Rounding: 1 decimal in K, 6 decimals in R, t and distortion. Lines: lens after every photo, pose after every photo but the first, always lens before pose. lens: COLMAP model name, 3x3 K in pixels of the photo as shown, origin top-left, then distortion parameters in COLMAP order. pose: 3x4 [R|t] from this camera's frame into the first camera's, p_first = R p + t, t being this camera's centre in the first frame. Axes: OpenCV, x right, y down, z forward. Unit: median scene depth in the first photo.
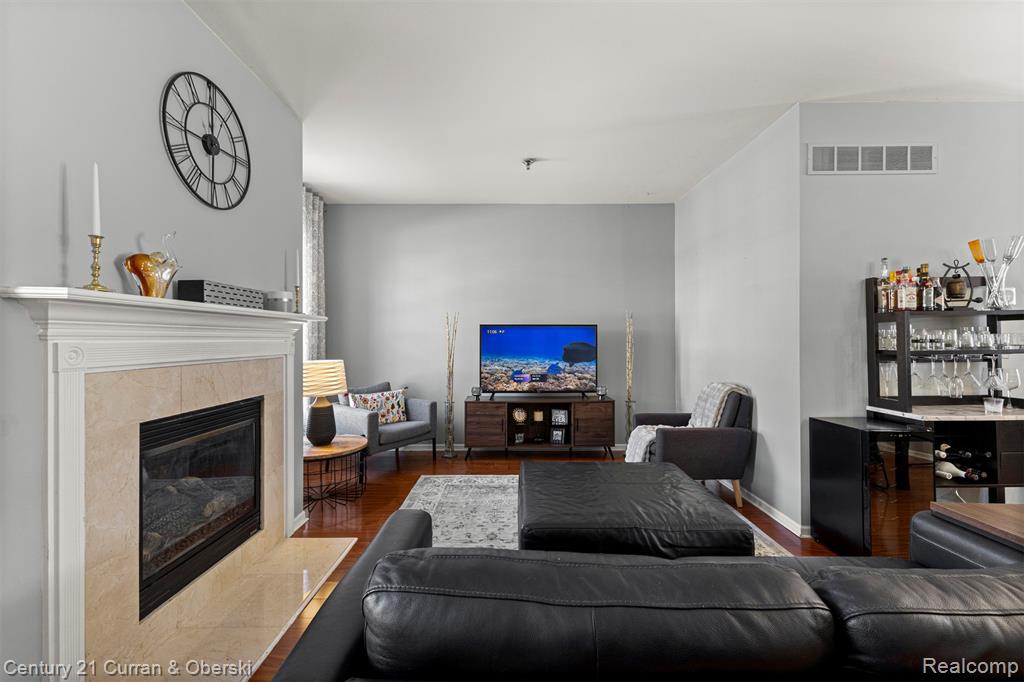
lens RADIAL K [[446.3, 0, 514.6], [0, 446.3, 339.2], [0, 0, 1]] dist [0.011638, -0.000383]
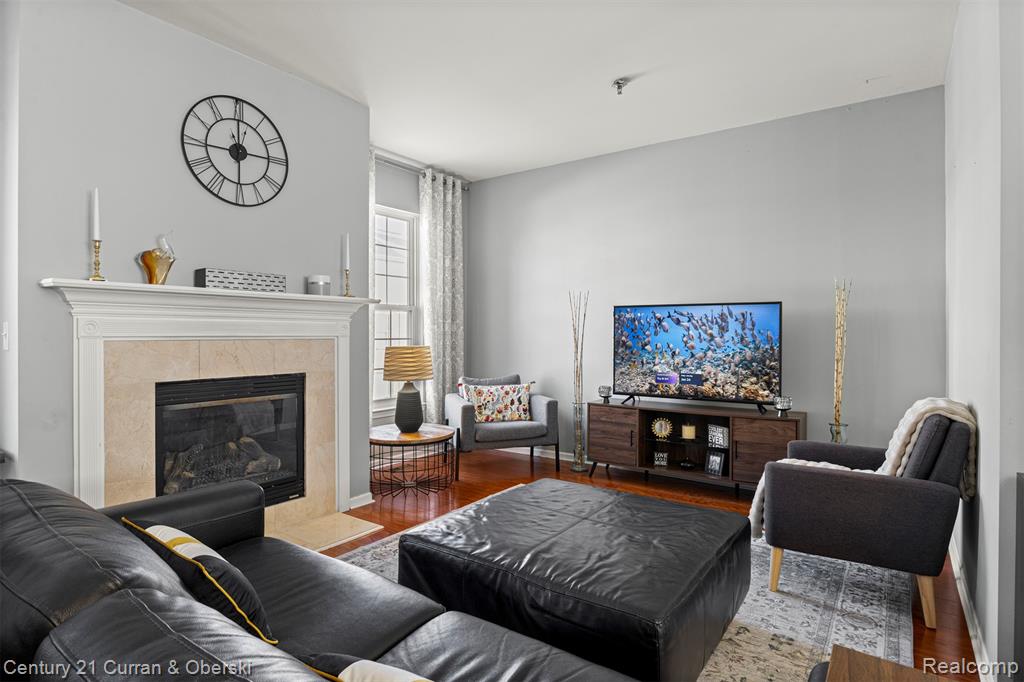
lens RADIAL K [[546.5, 0, 511.8], [0, 546.5, 339.7], [0, 0, 1]] dist [-0.016764, -0.000134]
pose [[0.809559, 0.009512, -0.586962, 0.523605], [-0.004135, 0.999936, 0.010502, 0.025217], [0.587024, -0.006075, 0.809547, 0.197874]]
